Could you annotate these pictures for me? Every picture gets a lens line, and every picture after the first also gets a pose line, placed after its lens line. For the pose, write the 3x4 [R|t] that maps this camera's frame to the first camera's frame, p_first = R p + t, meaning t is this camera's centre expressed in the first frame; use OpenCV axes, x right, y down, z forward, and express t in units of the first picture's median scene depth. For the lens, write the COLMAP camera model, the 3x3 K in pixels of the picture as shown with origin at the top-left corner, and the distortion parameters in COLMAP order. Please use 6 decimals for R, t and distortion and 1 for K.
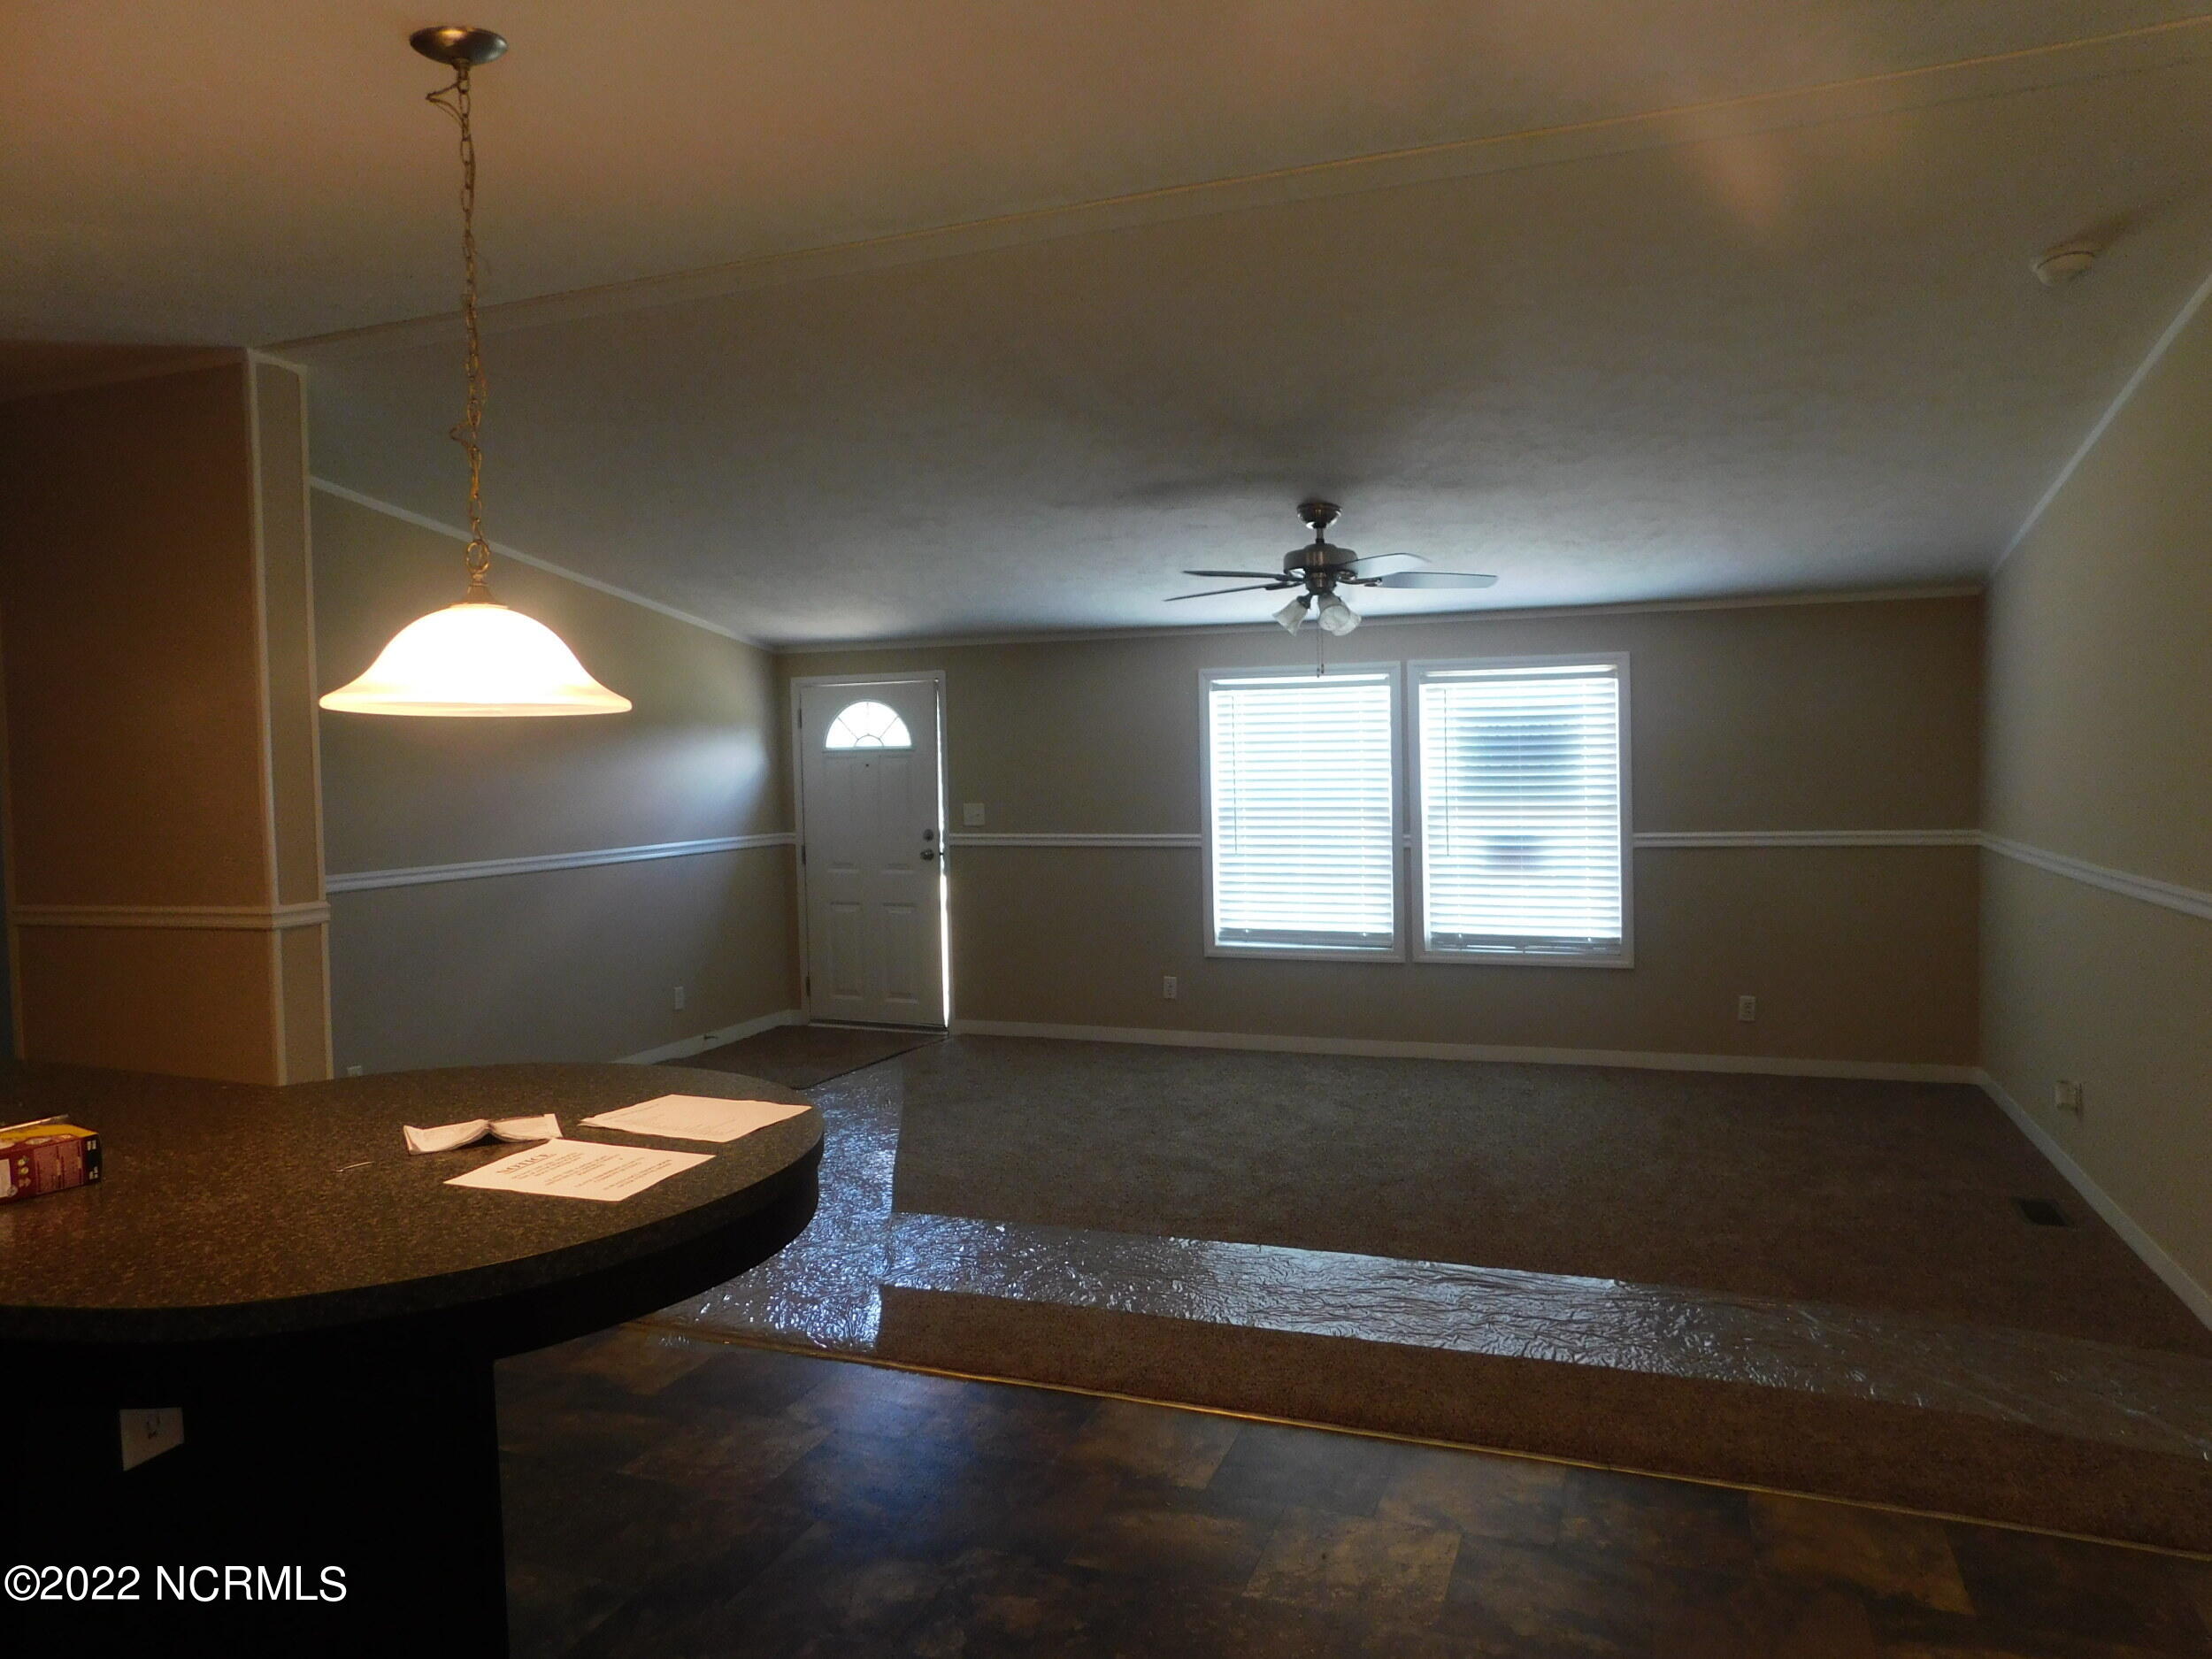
lens RADIAL K [[1463.2, 0, 1112.2], [0, 1463.2, 824.3], [0, 0, 1]] dist [-0.070943, 0.060643]
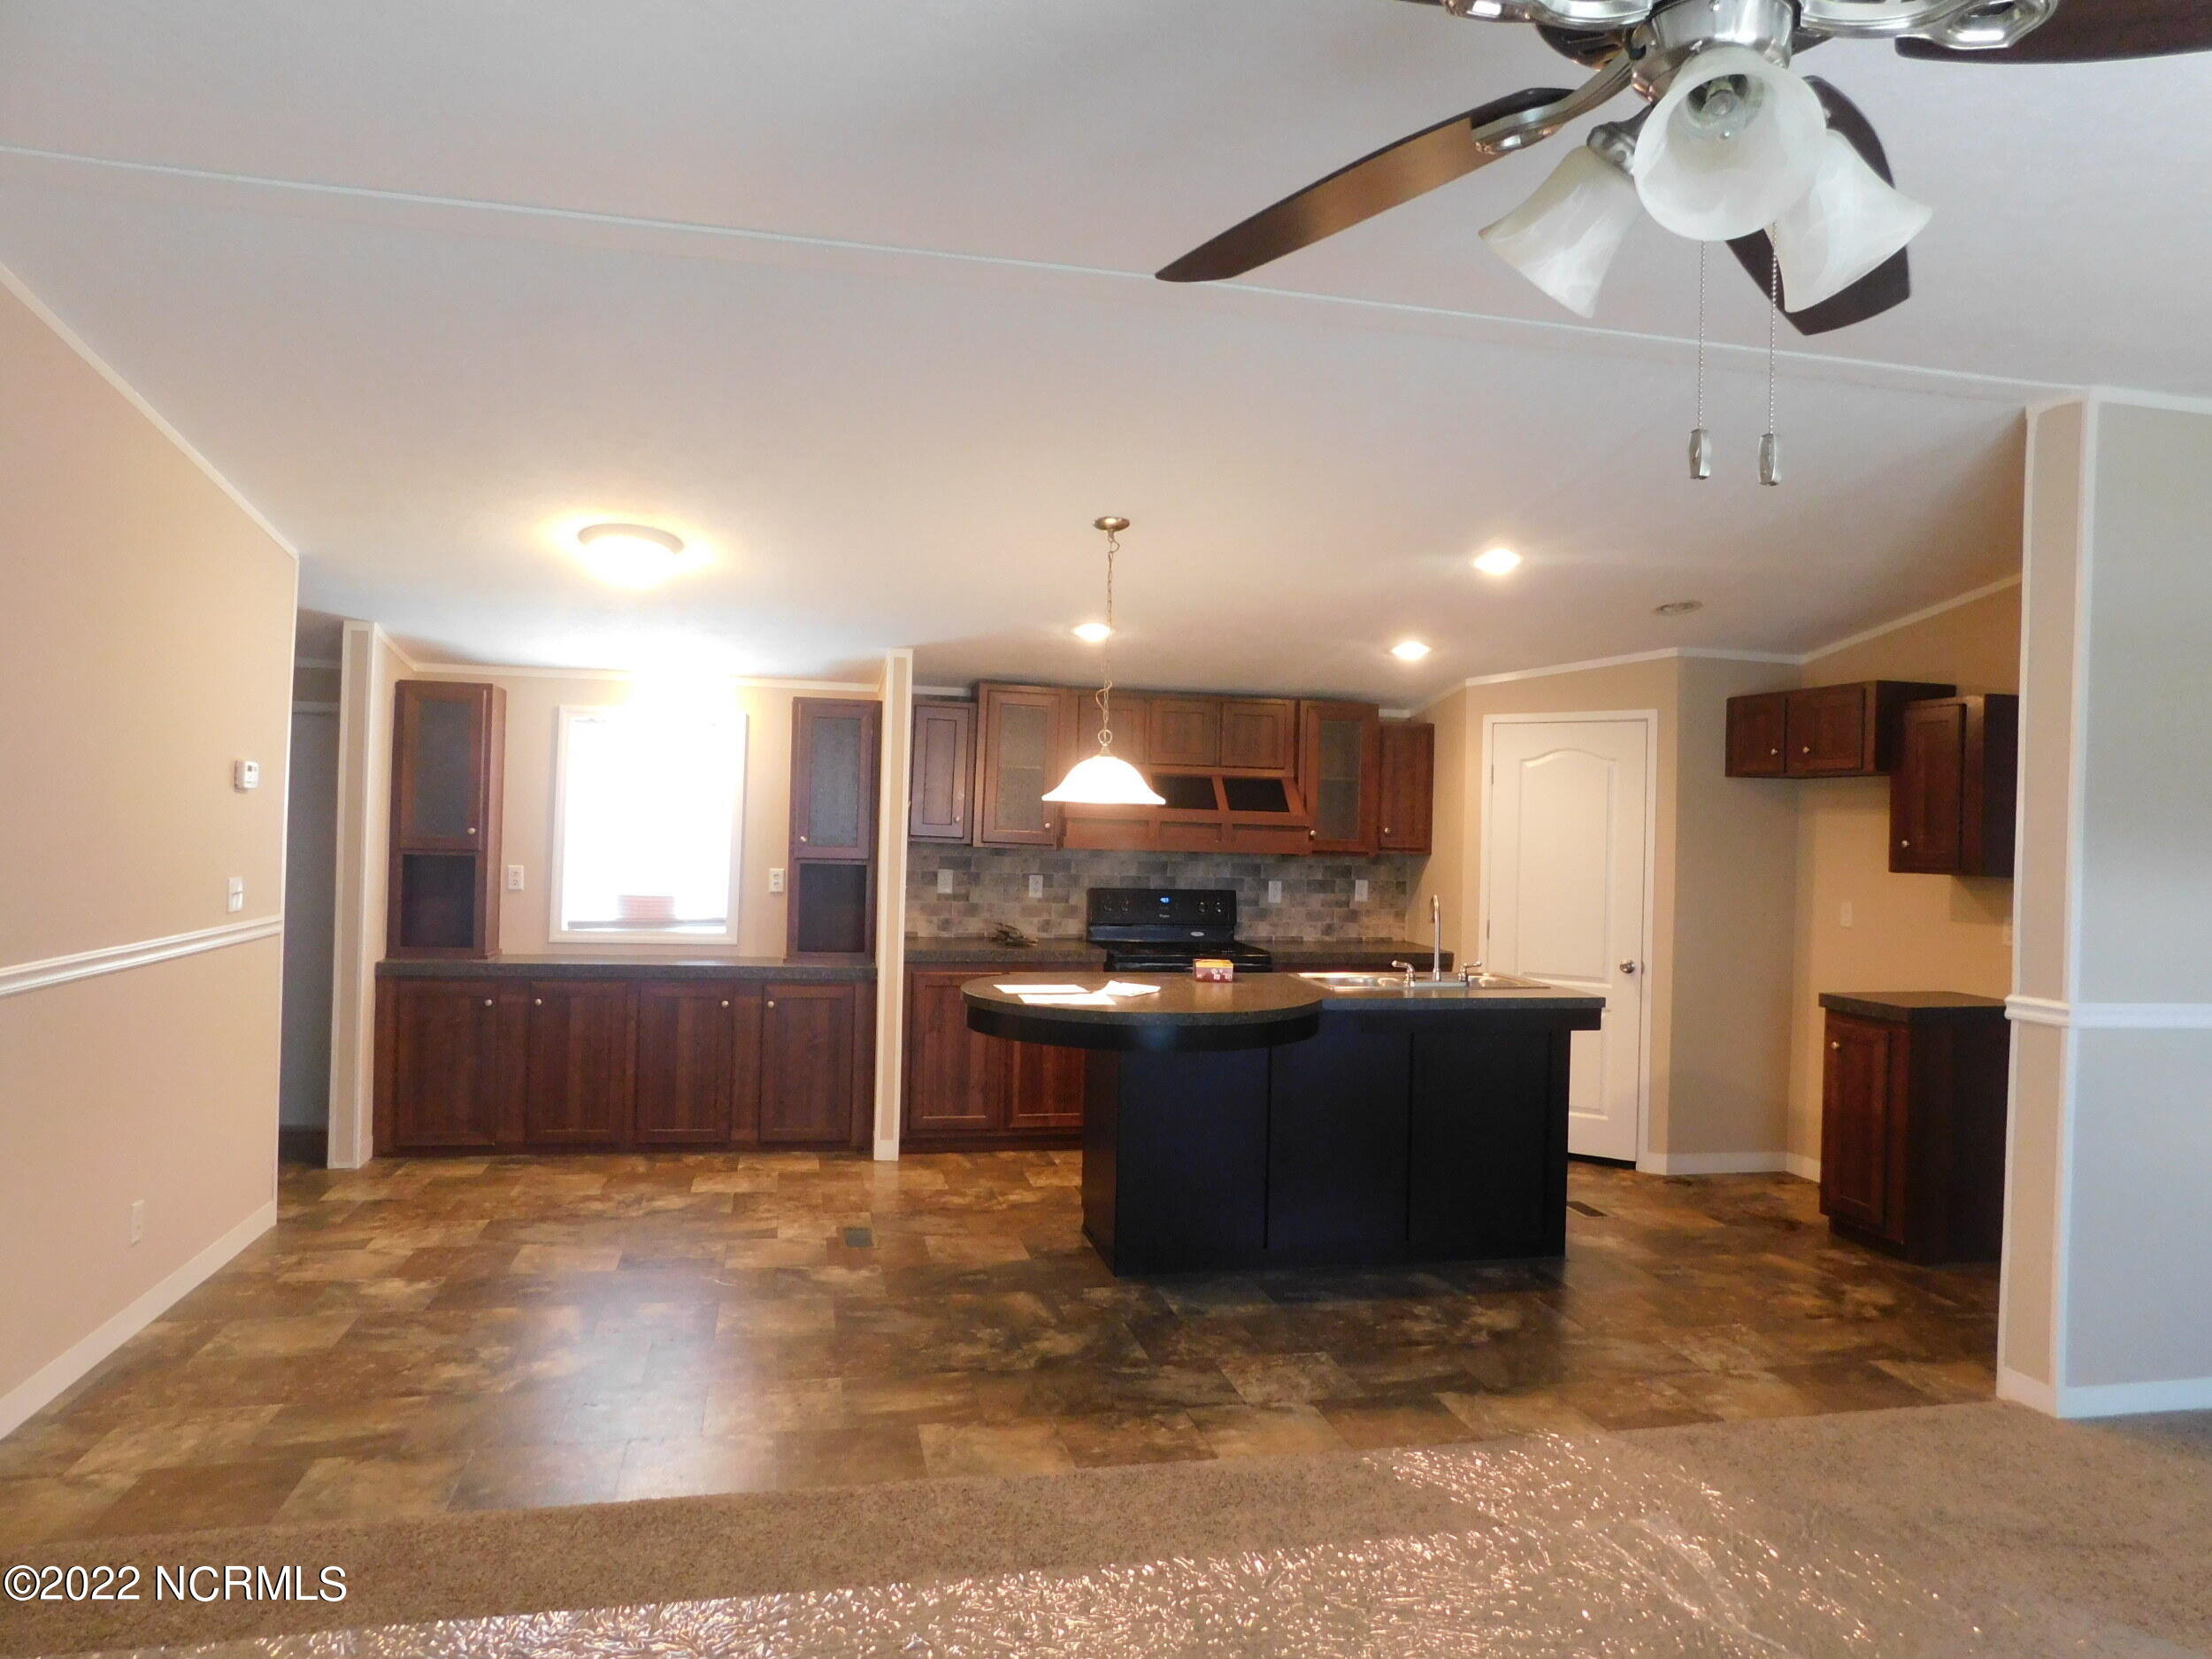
lens RADIAL K [[1463.2, 0, 1108.3], [0, 1463.2, 815.2], [0, 0, 1]] dist [-0.070943, 0.060643]
pose [[-0.832626, -0.005996, -0.553803, 0.408085], [-0.037457, 0.998261, 0.045509, -0.076082], [0.552567, 0.058636, -0.831403, 1.392228]]
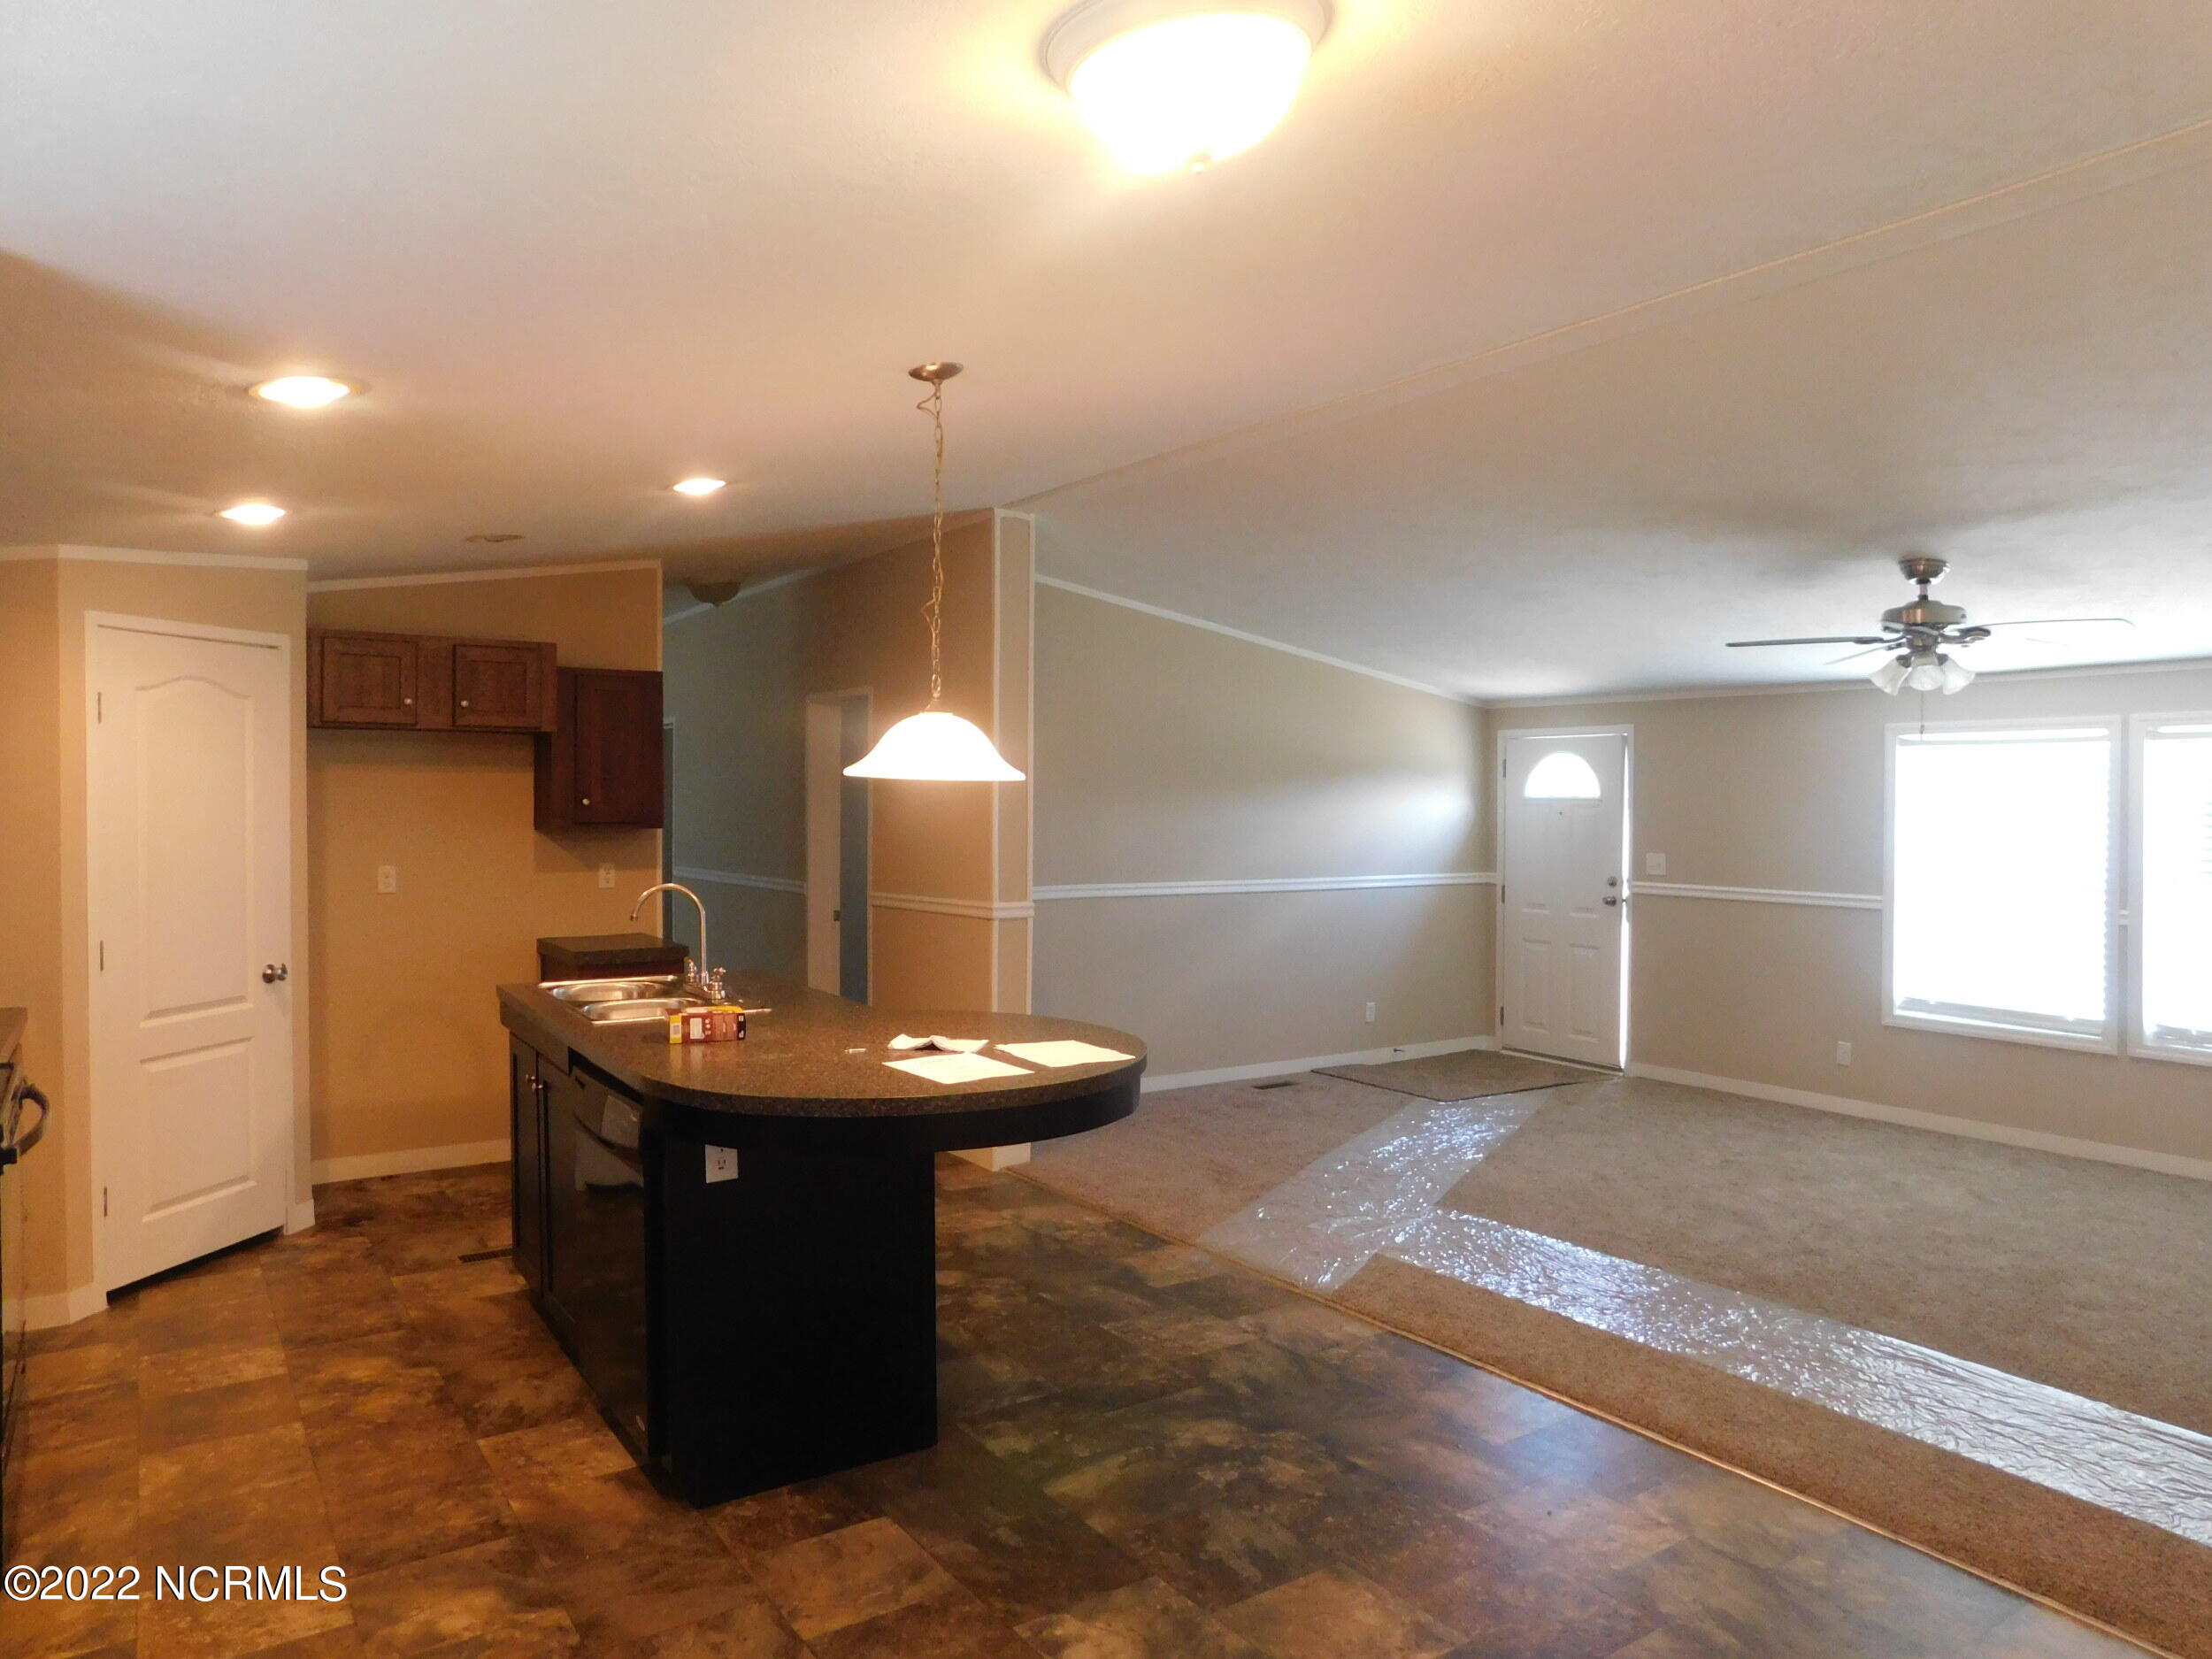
lens RADIAL K [[1463.2, 0, 1110.9], [0, 1463.2, 823.9], [0, 0, 1]] dist [-0.070943, 0.060643]
pose [[0.822714, 0.034508, -0.567407, 0.302745], [-0.049449, 0.998717, -0.010959, -0.008992], [0.566300, 0.037074, 0.823365, -0.105459]]
